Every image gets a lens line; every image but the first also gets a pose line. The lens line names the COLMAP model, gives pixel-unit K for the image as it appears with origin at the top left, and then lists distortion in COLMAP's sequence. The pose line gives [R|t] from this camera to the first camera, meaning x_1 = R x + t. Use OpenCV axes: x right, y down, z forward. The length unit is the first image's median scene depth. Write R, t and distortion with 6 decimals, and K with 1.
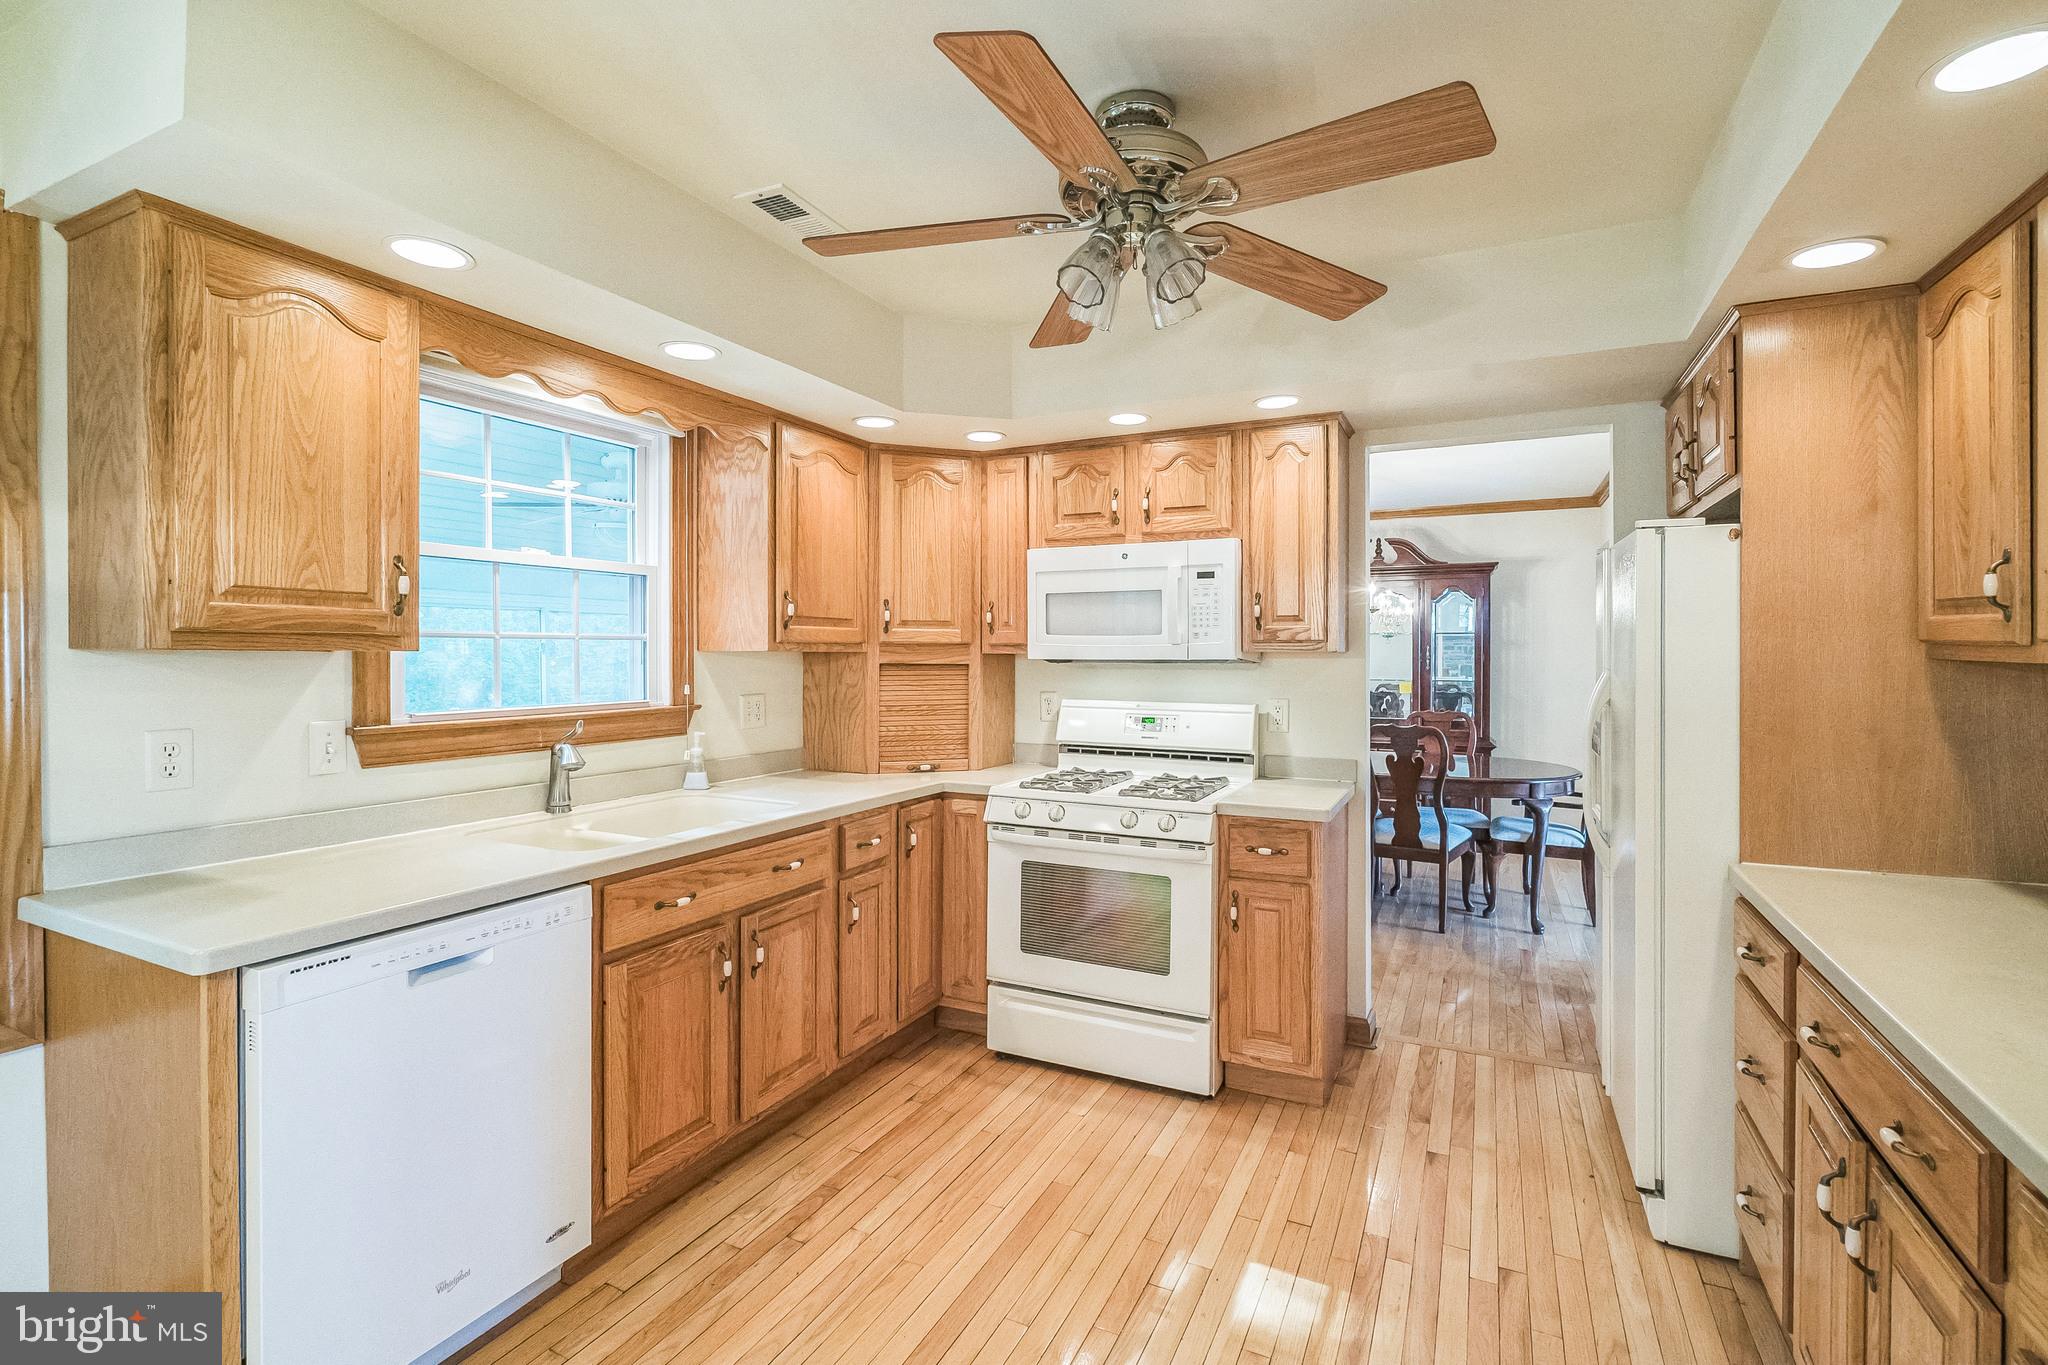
lens RADIAL K [[937.5, 0, 1026.7], [0, 937.5, 664.4], [0, 0, 1]] dist [-0.005346, 0.003895]
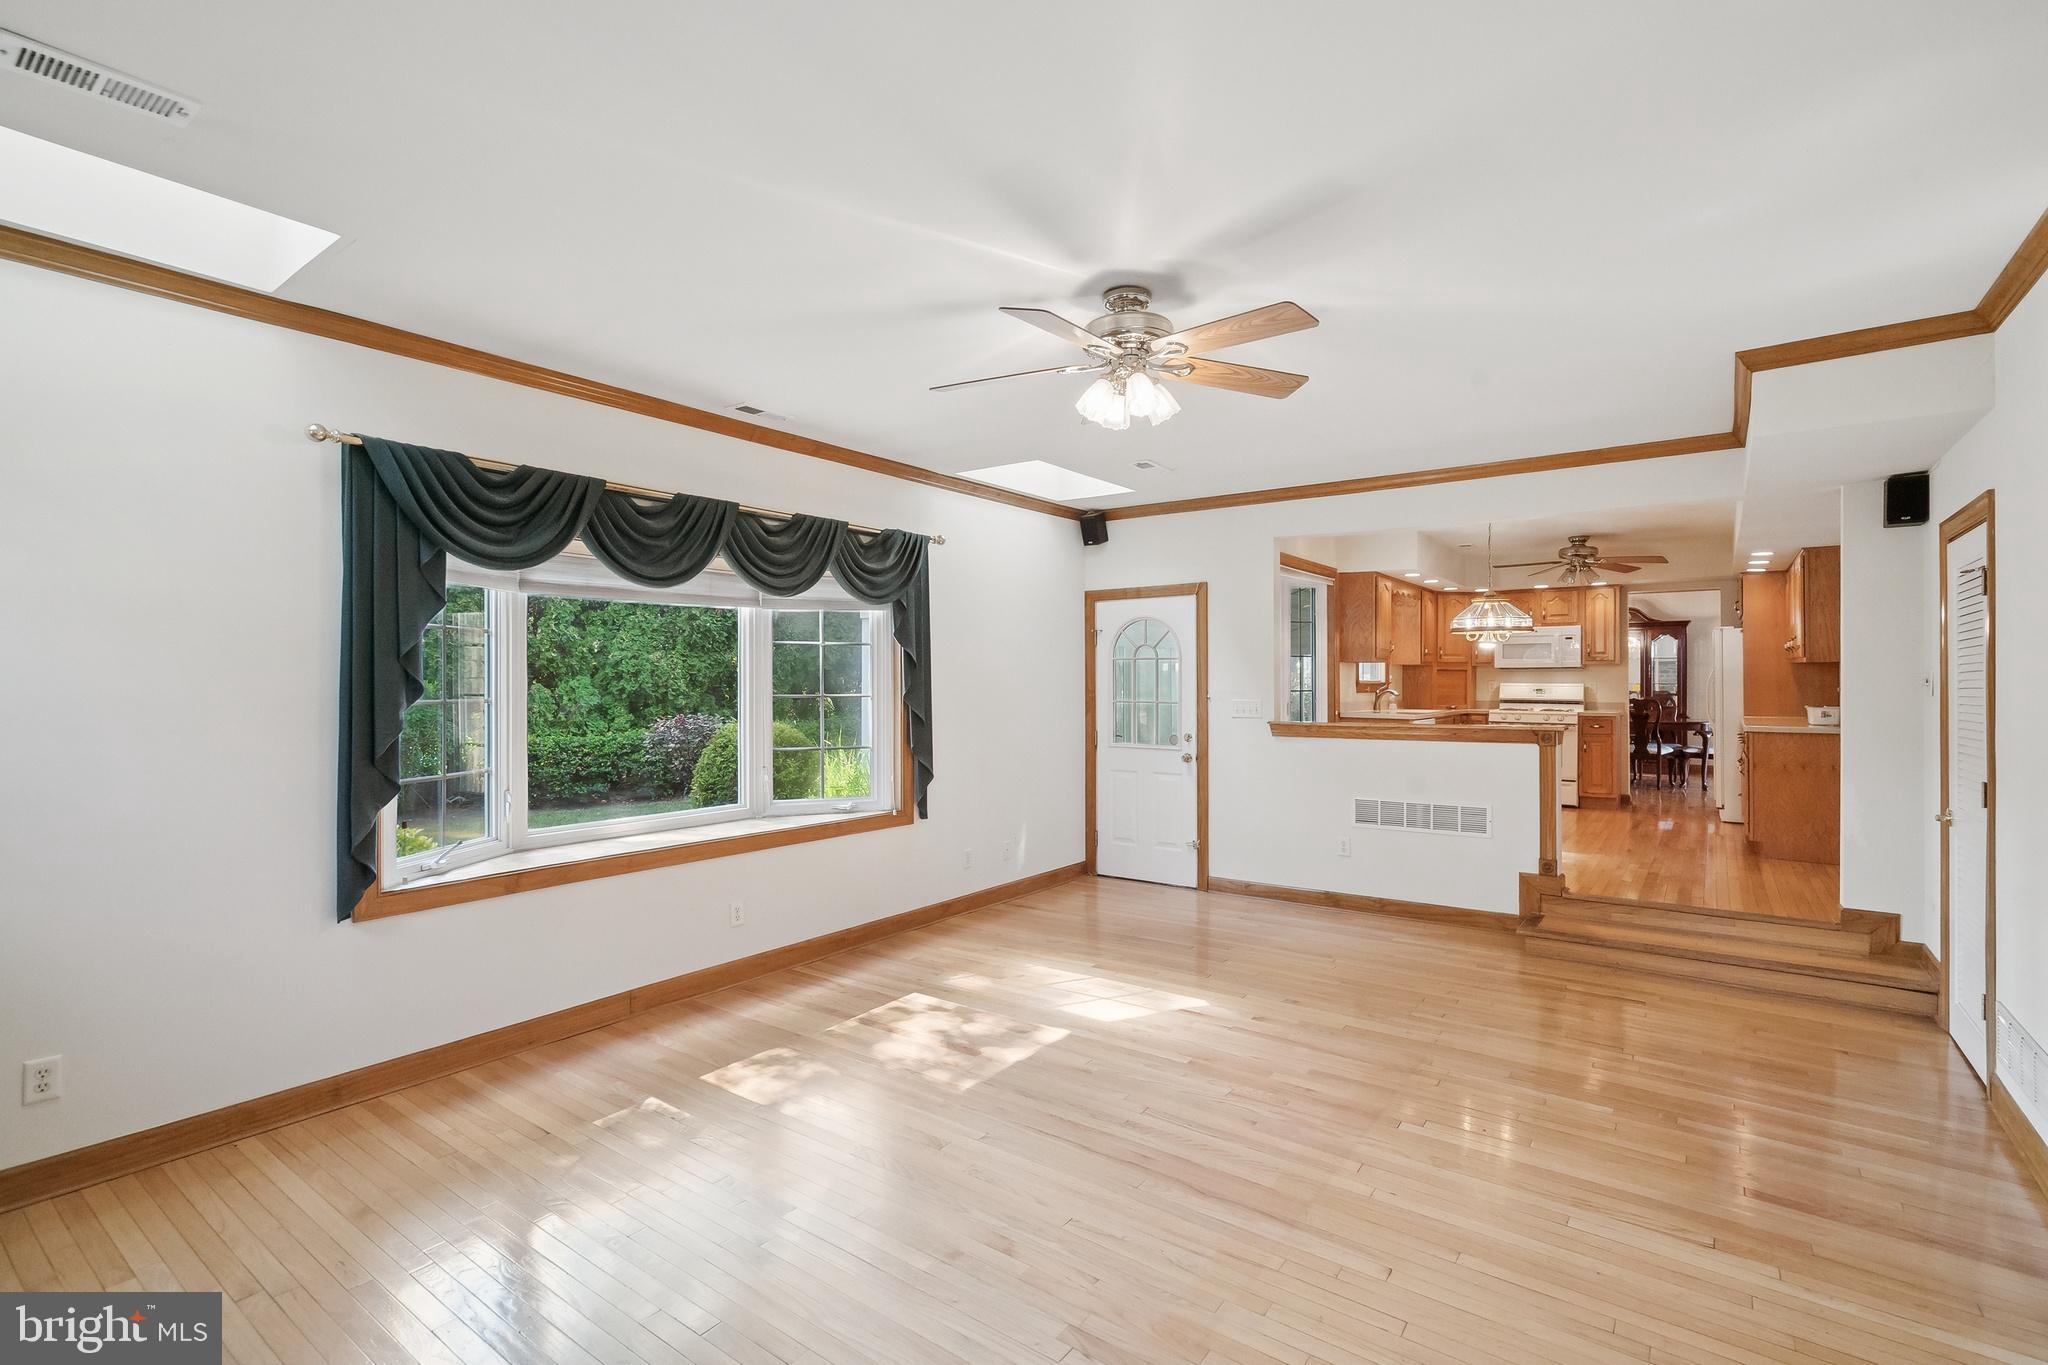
lens RADIAL K [[937.5, 0, 1036.3], [0, 937.5, 683.8], [0, 0, 1]] dist [-0.005346, 0.003895]
pose [[0.985699, -0.000520, -0.168512, -0.974447], [-0.001359, 0.999938, -0.011034, 0.083275], [0.168507, 0.011106, 0.985638, -2.204309]]
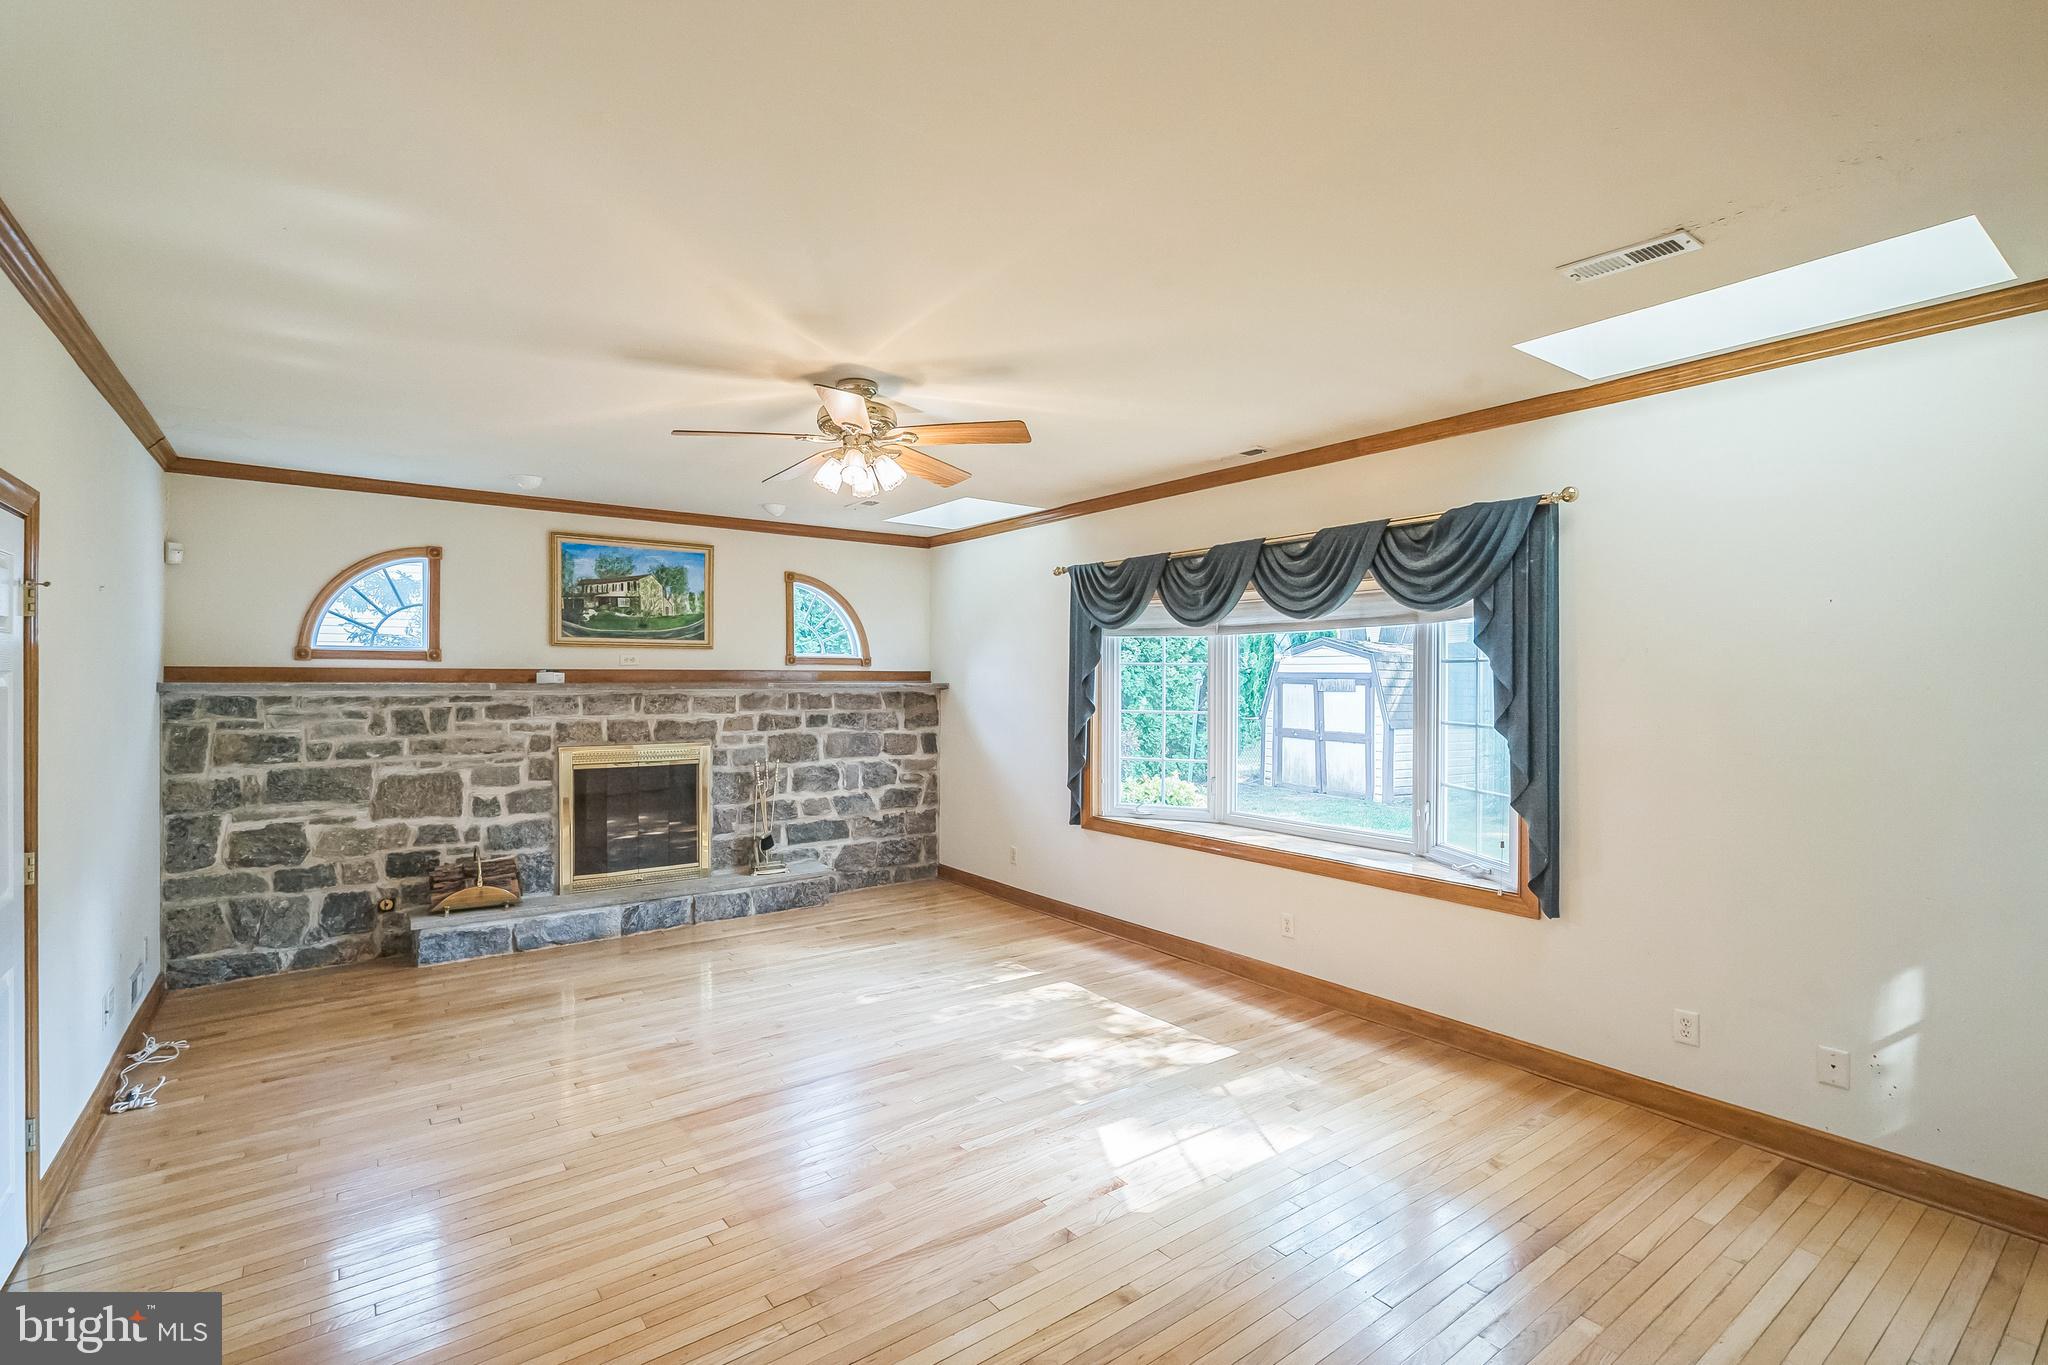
lens RADIAL K [[937.5, 0, 1020.0], [0, 937.5, 688.1], [0, 0, 1]] dist [-0.005346, 0.003895]
pose [[-0.456106, 0.008489, -0.889885, -0.102208], [-0.015252, 0.999733, 0.017354, 0.016743], [0.889795, 0.021488, -0.455855, -0.506757]]
